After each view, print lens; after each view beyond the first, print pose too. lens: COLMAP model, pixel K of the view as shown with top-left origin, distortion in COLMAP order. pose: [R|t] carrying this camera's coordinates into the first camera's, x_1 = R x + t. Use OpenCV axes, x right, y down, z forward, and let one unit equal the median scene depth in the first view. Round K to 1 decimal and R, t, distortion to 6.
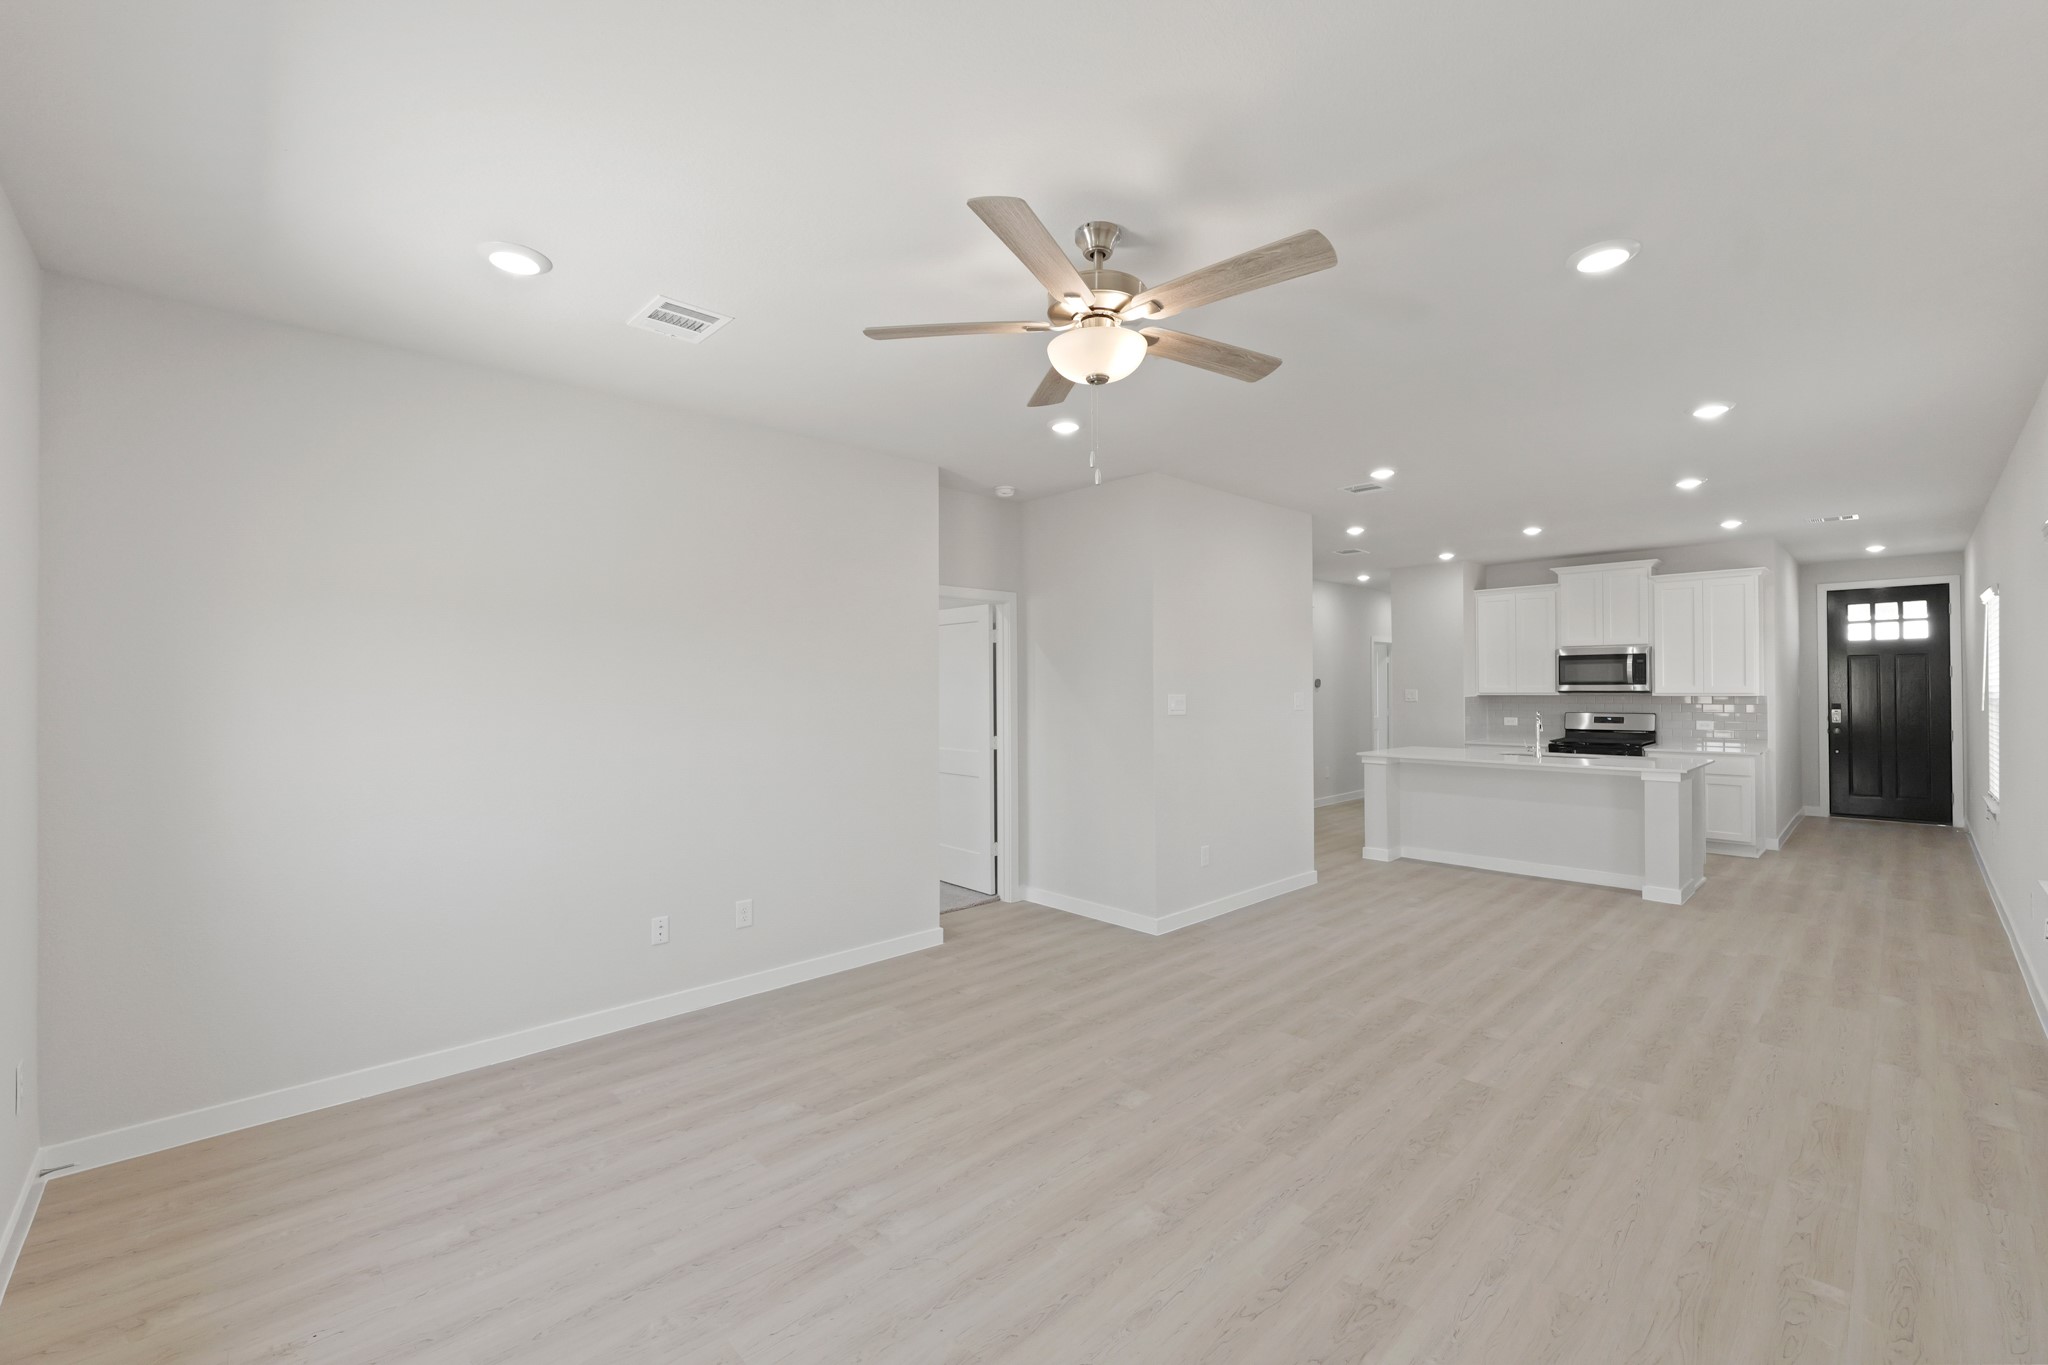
lens RADIAL K [[844.1, 0, 1016.3], [0, 844.1, 677.0], [0, 0, 1]] dist [-0.010652, 0.000636]
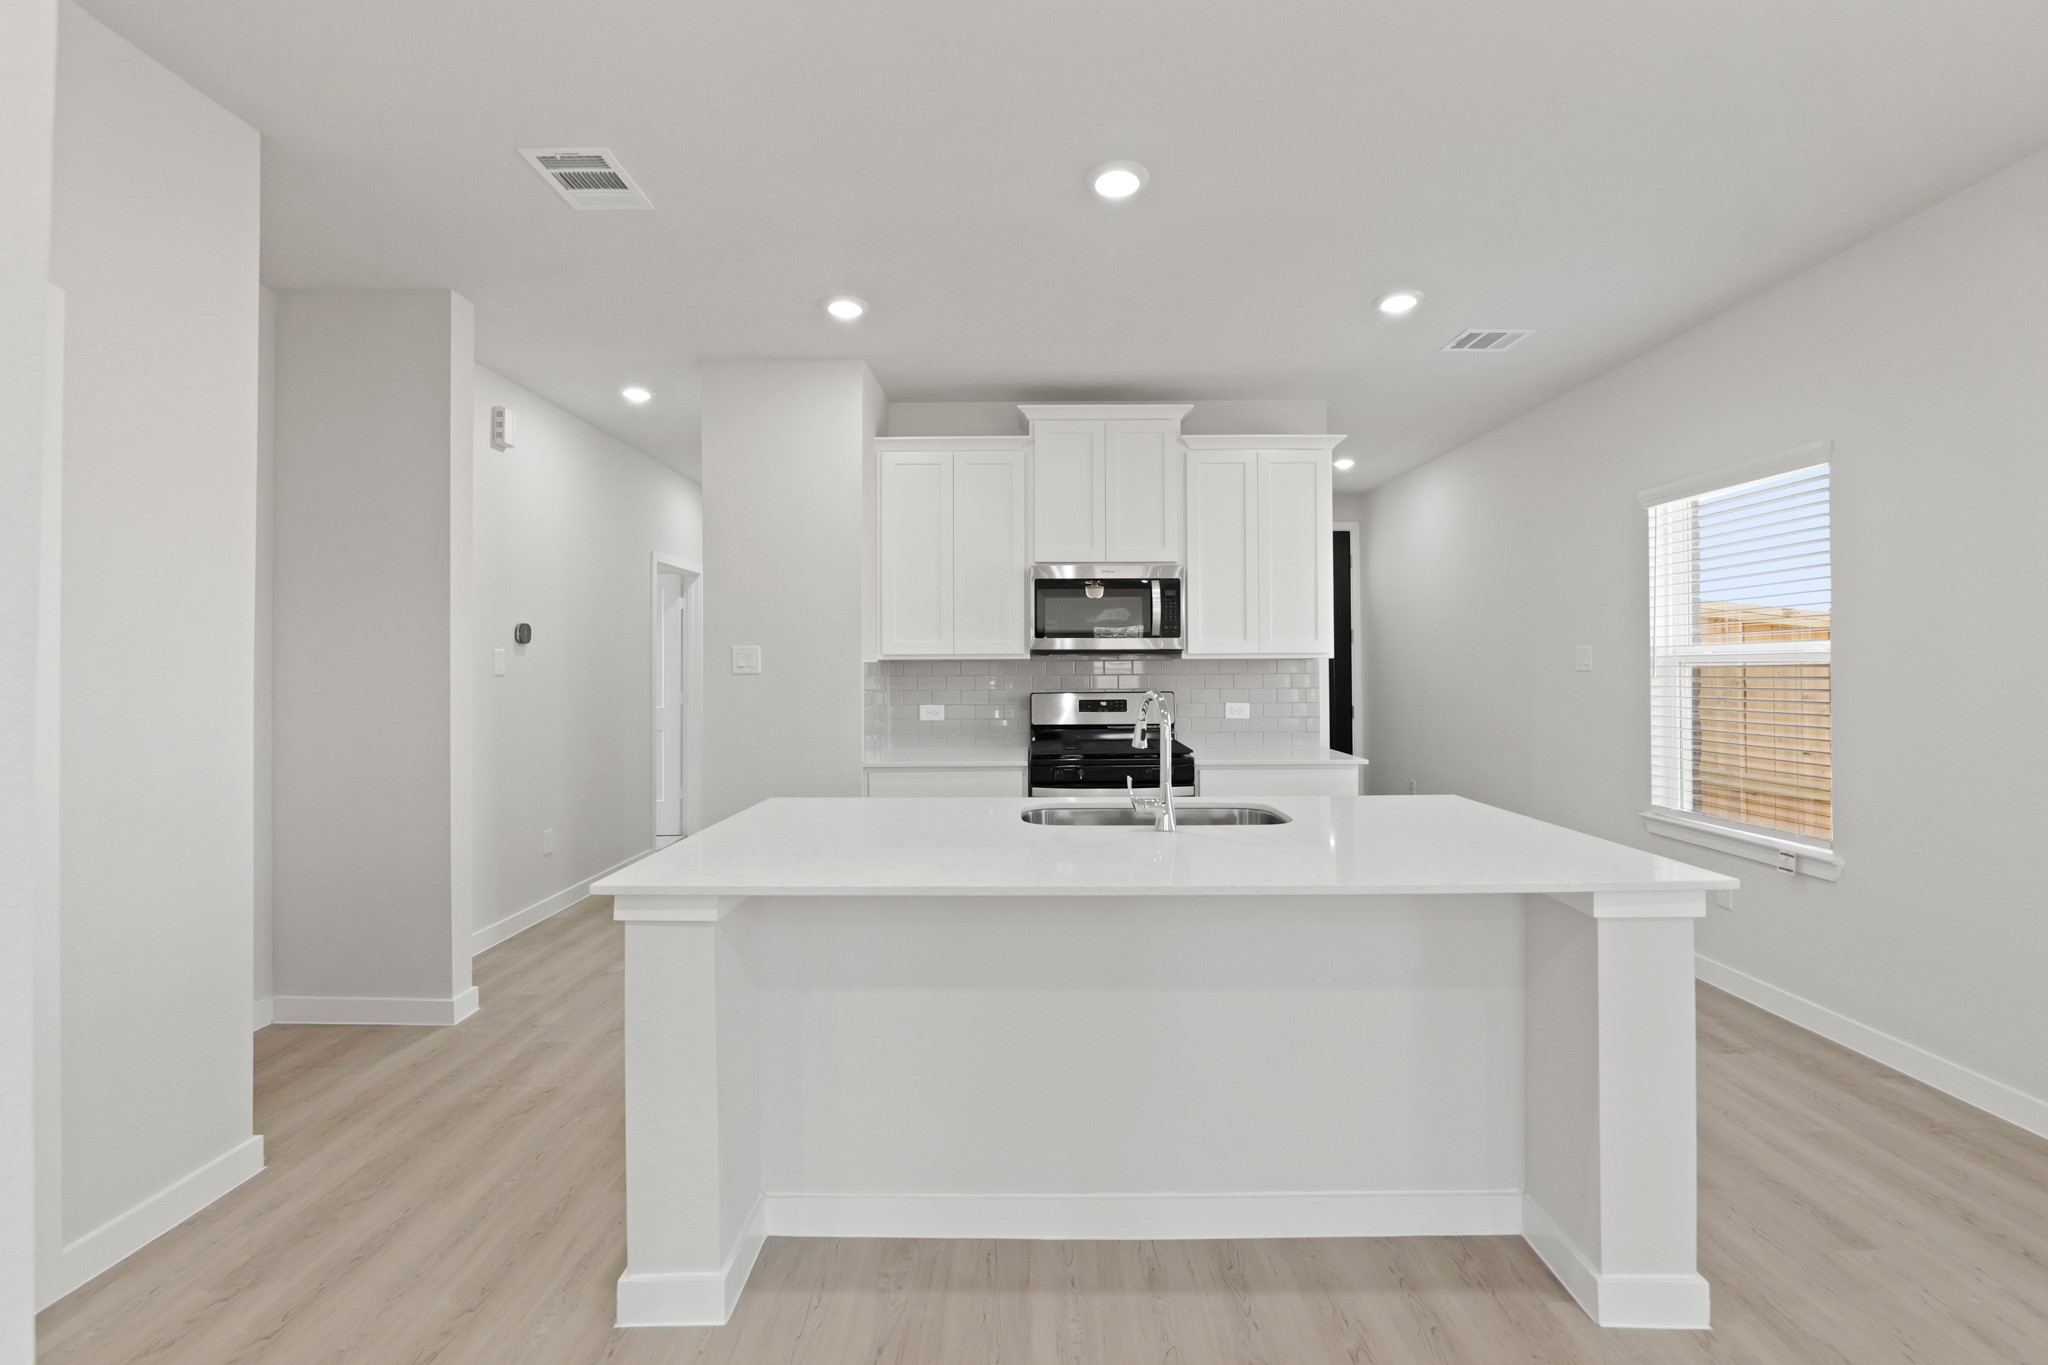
lens RADIAL K [[844.1, 0, 1017.6], [0, 844.1, 666.3], [0, 0, 1]] dist [-0.010652, 0.000636]
pose [[0.688712, 0.003670, 0.725025, 0.310213], [-0.008240, 0.999962, 0.002766, 0.027732], [-0.724988, -0.007879, 0.688717, 0.741678]]
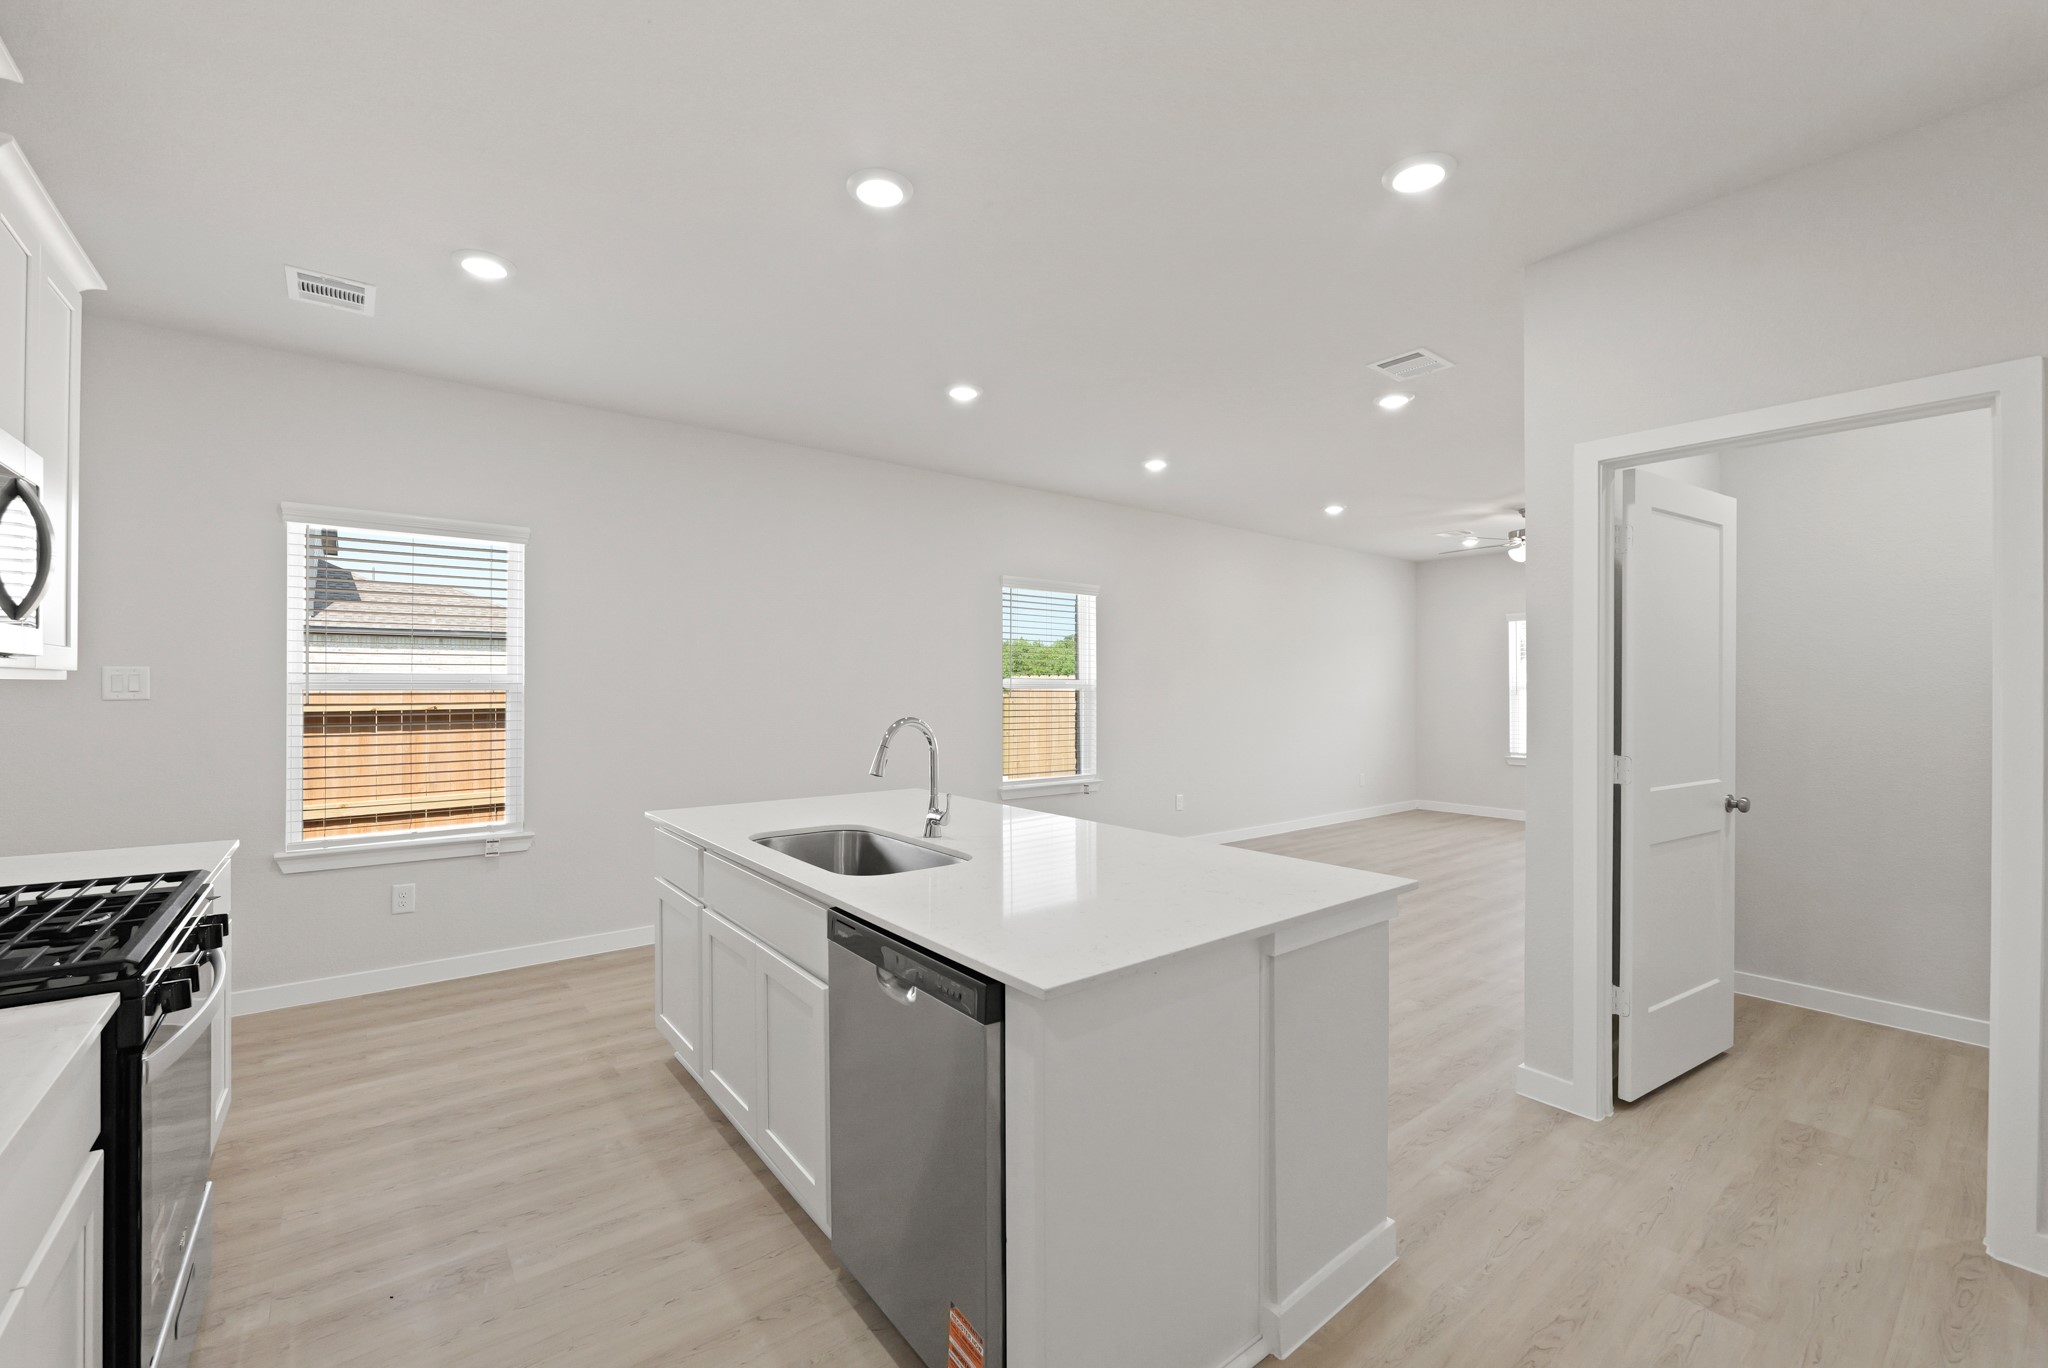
lens RADIAL K [[875.7, 0, 1024.6], [0, 875.7, 688.7], [0, 0, 1]] dist [0.000509, 0.000028]
pose [[-0.996785, 0.001705, 0.080100, 0.495579], [0.000837, 0.999941, -0.010866, 0.029371], [-0.080114, -0.010764, -0.996728, 1.273770]]
